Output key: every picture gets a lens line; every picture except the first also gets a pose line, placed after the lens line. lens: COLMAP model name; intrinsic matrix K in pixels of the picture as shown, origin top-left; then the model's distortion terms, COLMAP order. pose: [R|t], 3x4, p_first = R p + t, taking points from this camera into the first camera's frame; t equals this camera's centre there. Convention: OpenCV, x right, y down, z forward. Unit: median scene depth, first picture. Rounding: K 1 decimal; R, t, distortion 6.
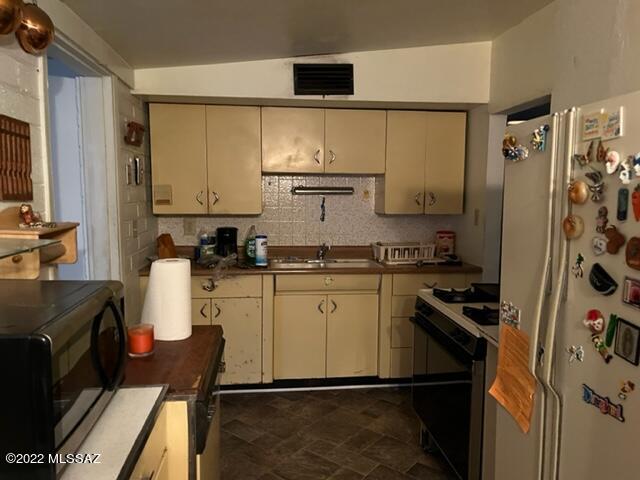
lens RADIAL K [[492.8, 0, 320.0], [0, 492.8, 240.0], [0, 0, 1]] dist [0.097963, -0.128374]
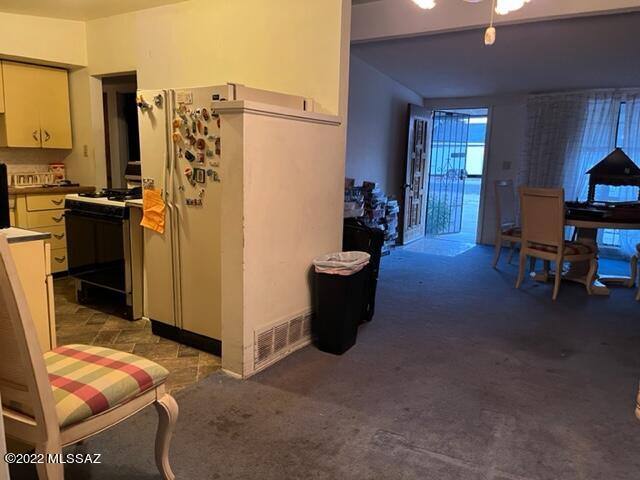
lens RADIAL K [[492.8, 0, 320.0], [0, 492.8, 240.0], [0, 0, 1]] dist [0.097963, -0.128374]
pose [[0.658389, -0.117546, 0.743442, -0.344836], [0.055082, 0.992606, 0.108161, 0.093265], [-0.750659, -0.030262, 0.659996, -0.443118]]
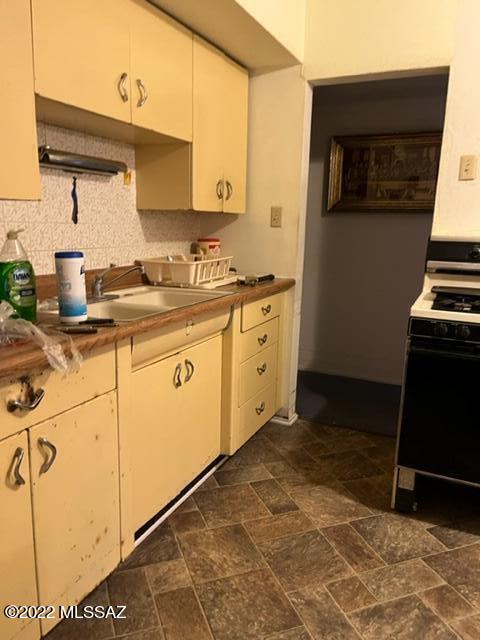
lens RADIAL K [[492.8, 0, 240.0], [0, 492.8, 320.0], [0, 0, 1]] dist [0.097963, -0.128374]
pose [[0.516844, -0.163808, 0.840262, -0.442152], [0.065087, 0.986201, 0.152224, -0.007265], [-0.853602, -0.023985, 0.520373, 0.686948]]
